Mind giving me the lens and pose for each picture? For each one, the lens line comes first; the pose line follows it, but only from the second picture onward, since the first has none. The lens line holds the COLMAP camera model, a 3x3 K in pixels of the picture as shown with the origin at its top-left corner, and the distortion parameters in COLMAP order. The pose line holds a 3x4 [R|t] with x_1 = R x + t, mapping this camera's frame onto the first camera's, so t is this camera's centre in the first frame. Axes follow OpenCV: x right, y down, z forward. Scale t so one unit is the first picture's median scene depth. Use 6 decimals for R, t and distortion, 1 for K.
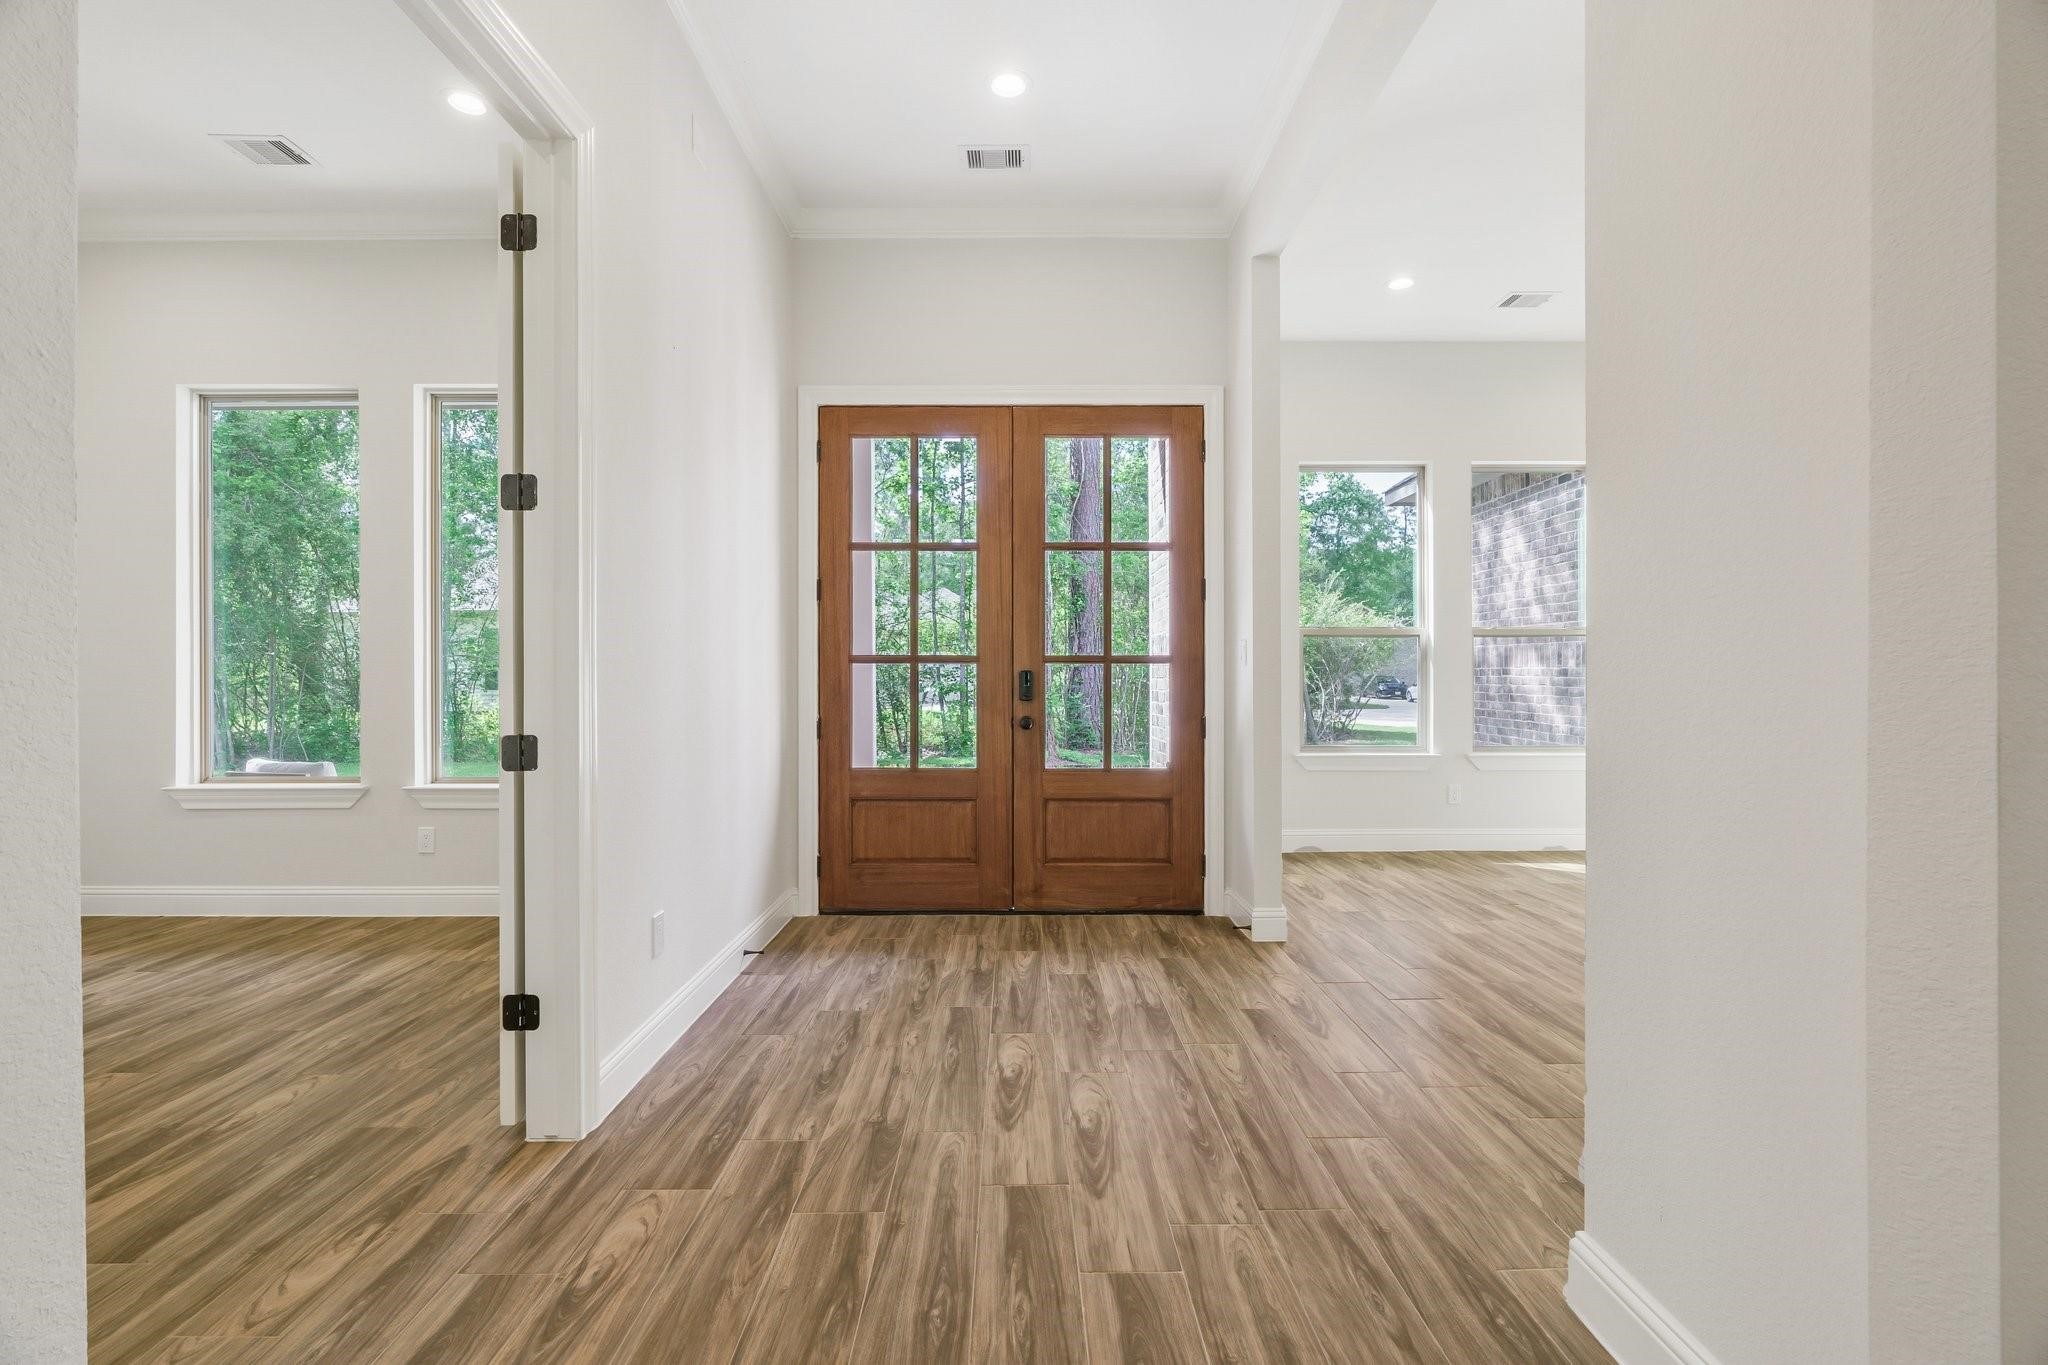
lens RADIAL K [[950.9, 0, 1040.8], [0, 950.9, 667.2], [0, 0, 1]] dist [-0.014241, 0.005087]
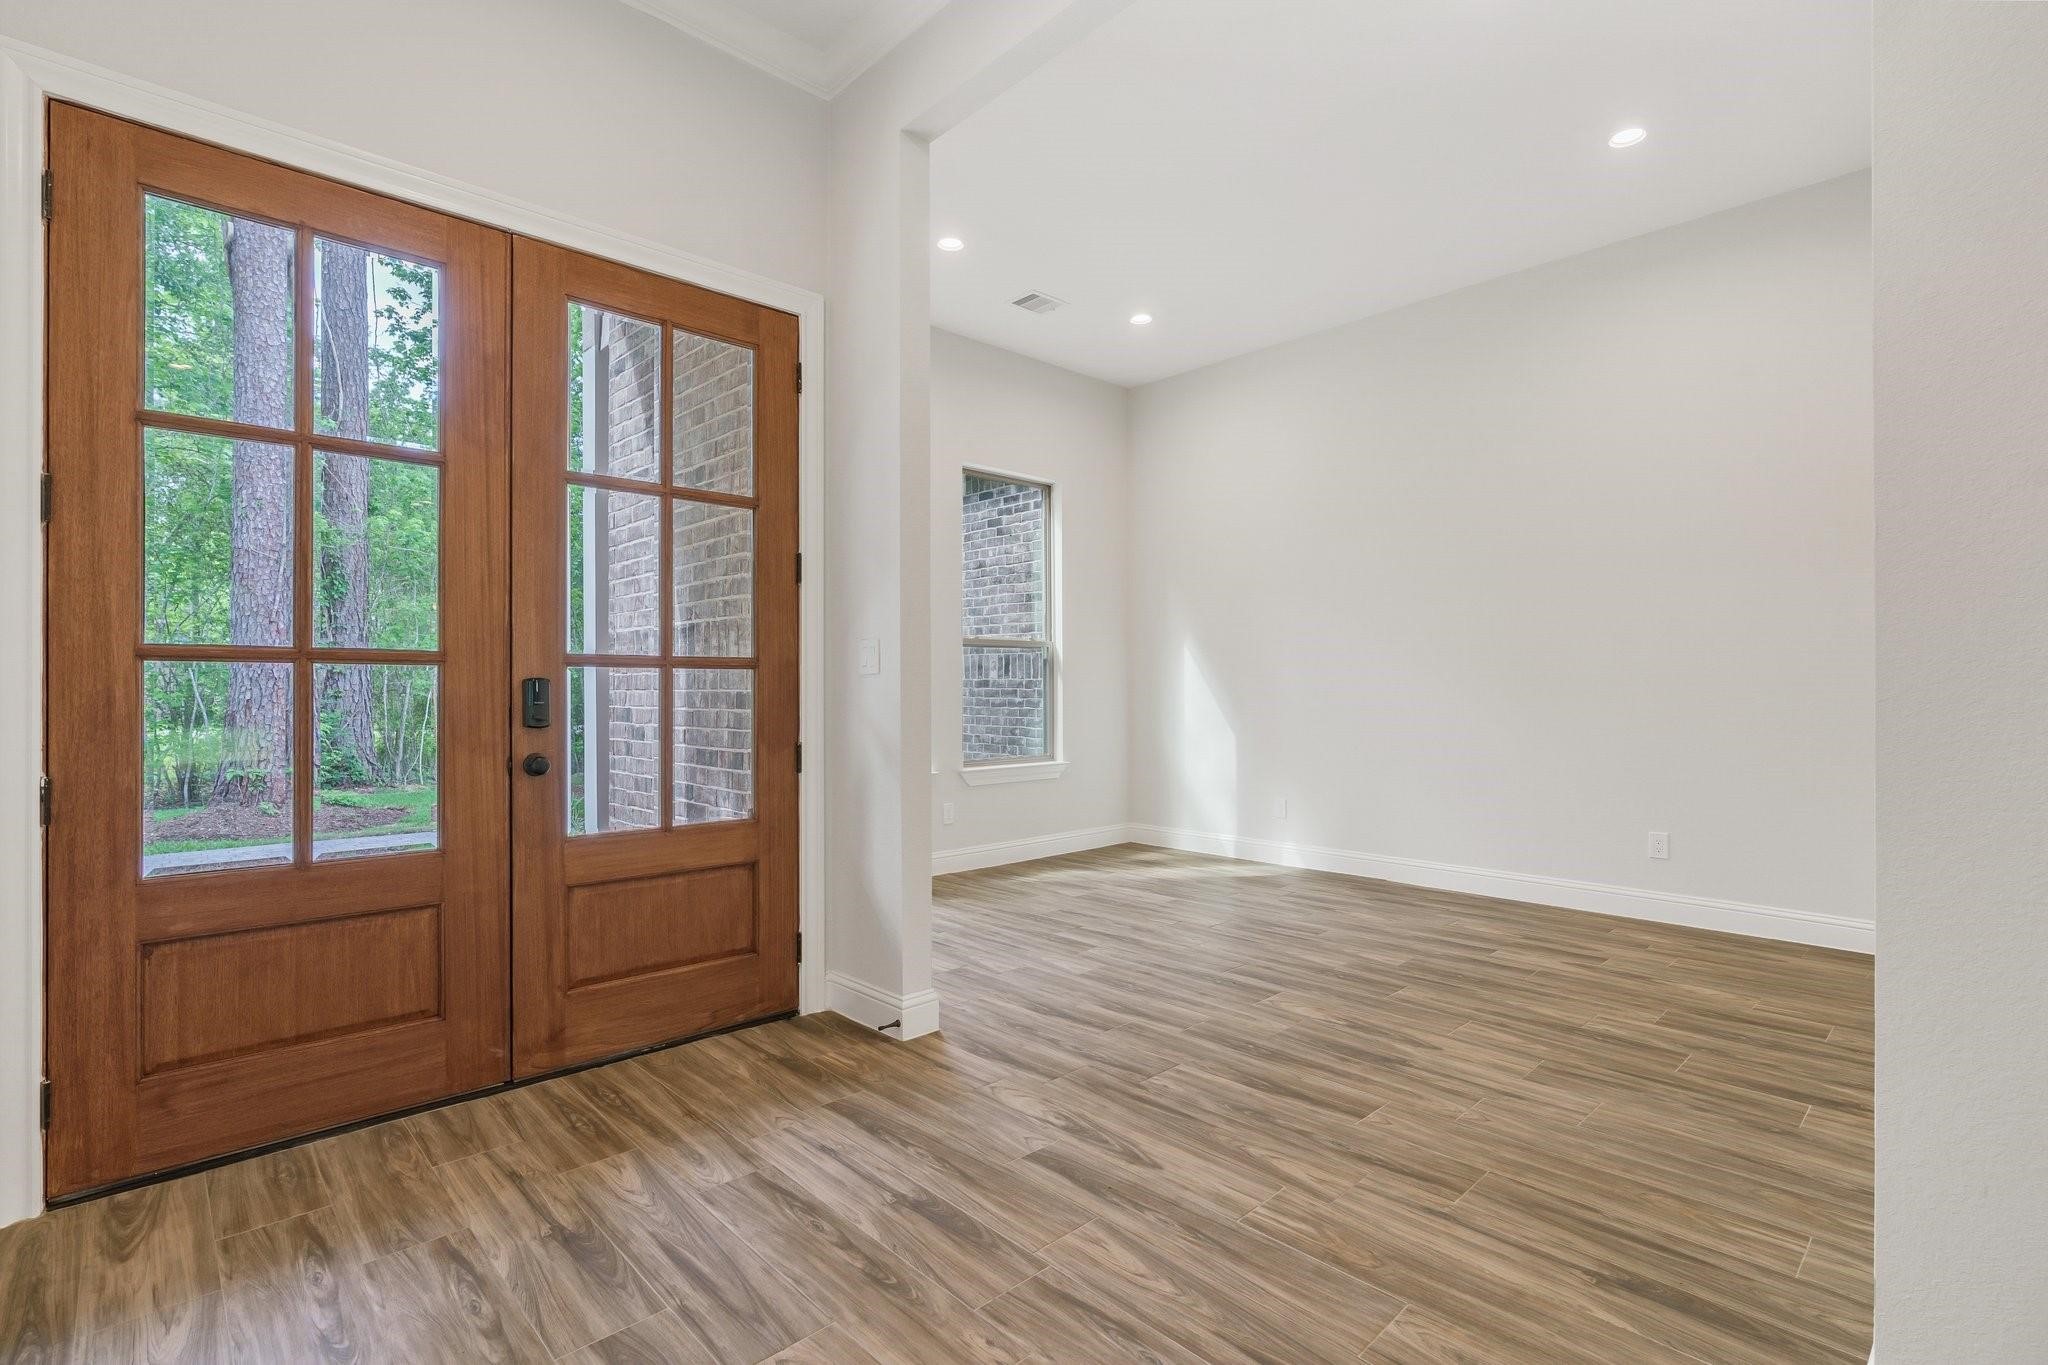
lens RADIAL K [[950.9, 0, 1047.5], [0, 950.9, 681.6], [0, 0, 1]] dist [-0.014241, 0.005087]
pose [[0.736893, 0.002799, 0.676003, -0.183046], [-0.004740, 0.999988, 0.001027, 0.003563], [-0.675992, -0.003961, 0.736898, 0.338505]]
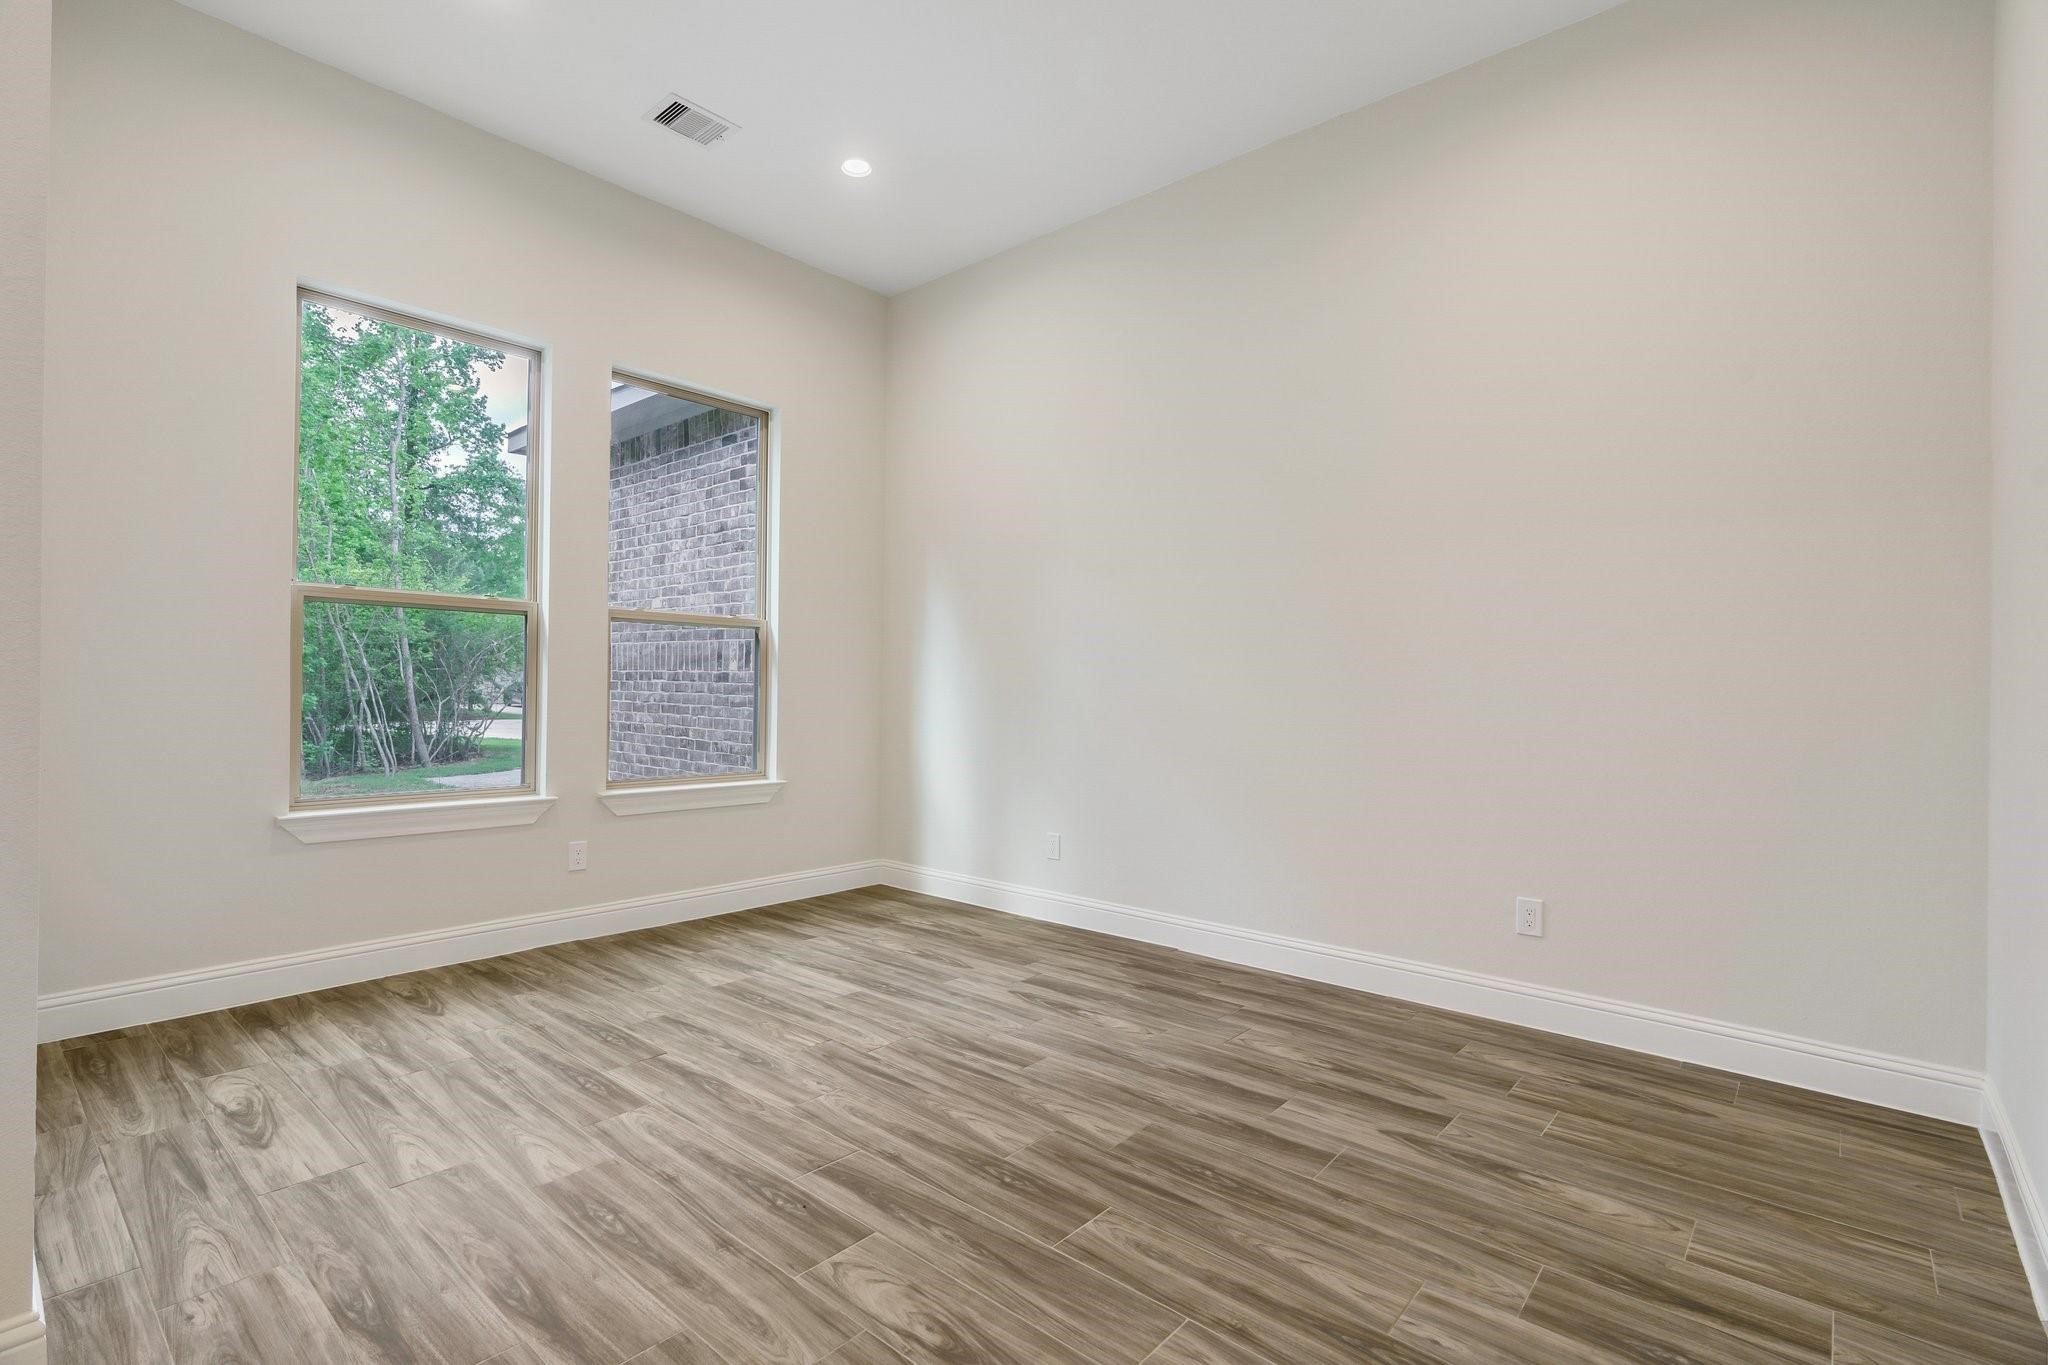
lens RADIAL K [[950.9, 0, 1030.0], [0, 950.9, 694.1], [0, 0, 1]] dist [-0.014241, 0.005087]
pose [[0.676423, 0.004207, 0.736501, 0.226695], [-0.019875, 0.999724, 0.012543, 0.008323], [-0.736245, -0.023122, 0.676320, 0.448381]]
